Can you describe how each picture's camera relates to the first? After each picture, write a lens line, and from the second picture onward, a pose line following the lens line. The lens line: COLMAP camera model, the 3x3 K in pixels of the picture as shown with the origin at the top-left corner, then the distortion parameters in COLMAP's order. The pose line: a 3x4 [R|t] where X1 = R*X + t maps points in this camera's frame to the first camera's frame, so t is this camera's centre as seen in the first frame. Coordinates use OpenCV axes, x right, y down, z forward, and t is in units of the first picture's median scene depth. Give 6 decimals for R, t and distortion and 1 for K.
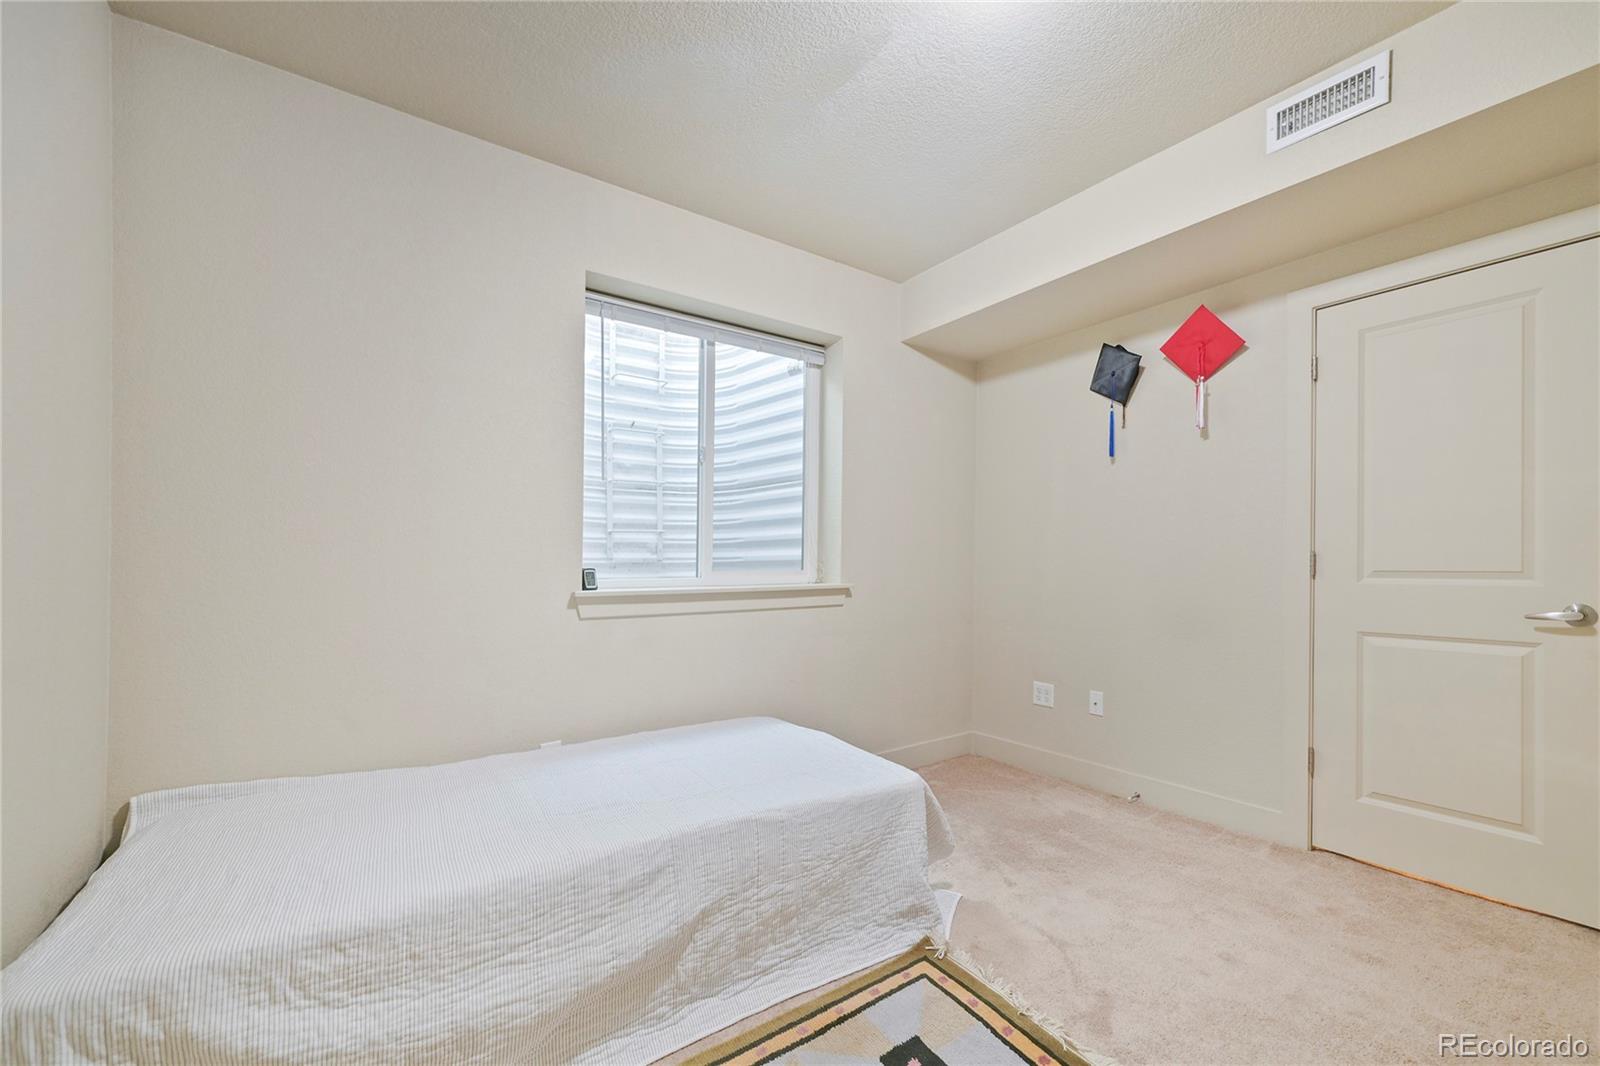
lens RADIAL K [[646.4, 0, 840.6], [0, 646.4, 556.7], [0, 0, 1]] dist [-0.000218, 0.000404]
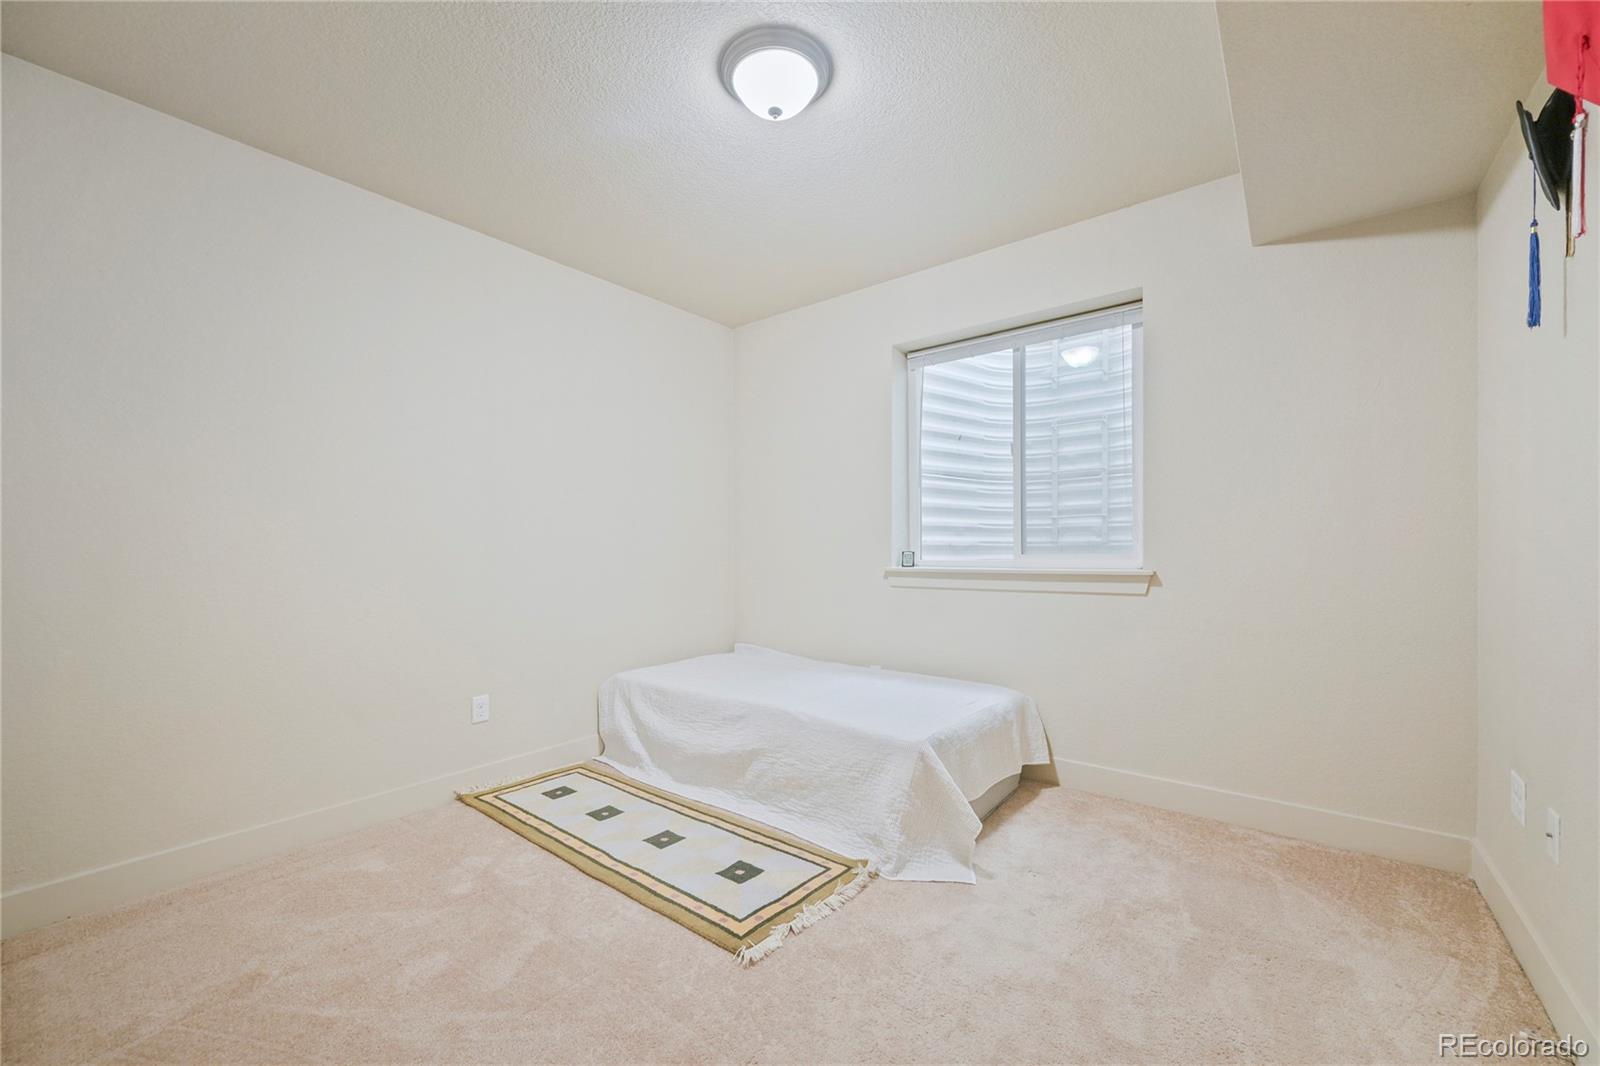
lens RADIAL K [[646.4, 0, 792.0], [0, 646.4, 531.2], [0, 0, 1]] dist [-0.000218, 0.000404]
pose [[0.241687, -0.023919, -0.970059, 0.970836], [0.018284, 0.999631, -0.020093, -0.002482], [0.970182, -0.012881, 0.242036, 0.437962]]
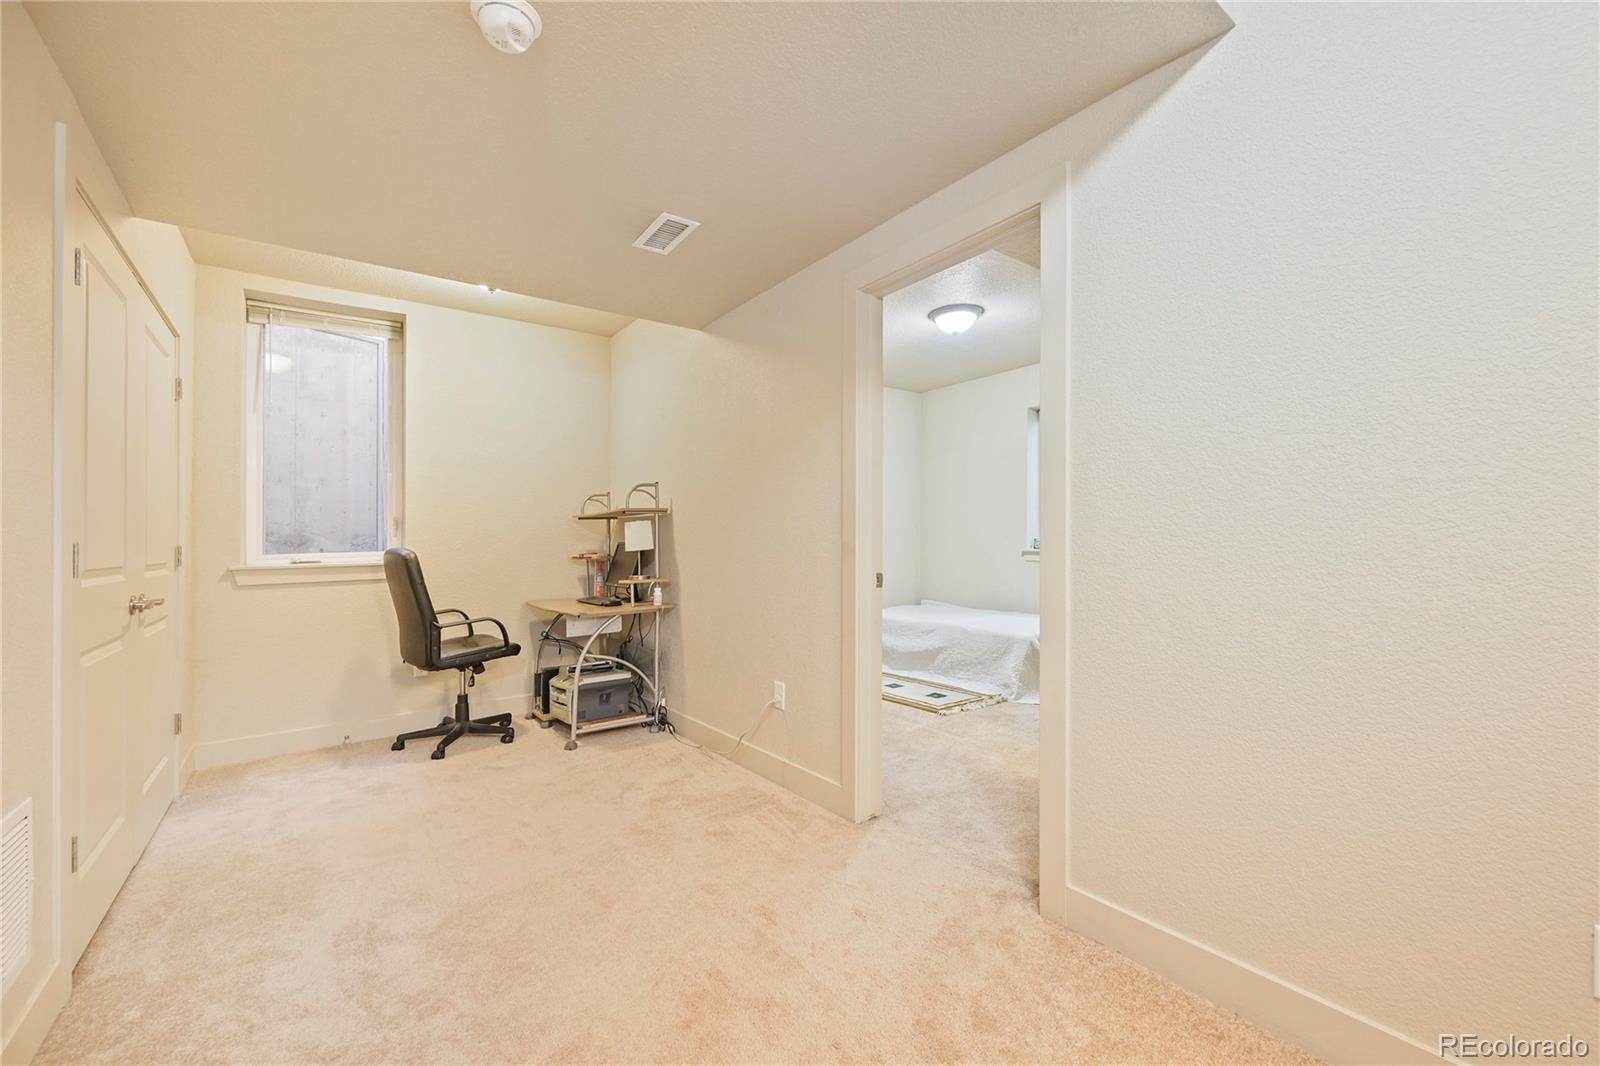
lens RADIAL K [[646.4, 0, 806.5], [0, 646.4, 540.0], [0, 0, 1]] dist [-0.000218, 0.000404]
pose [[0.019215, 0.003248, -0.999810, 1.881633], [0.017562, 0.999839, 0.003585, 0.001040], [0.999661, -0.017628, 0.019155, 0.188098]]
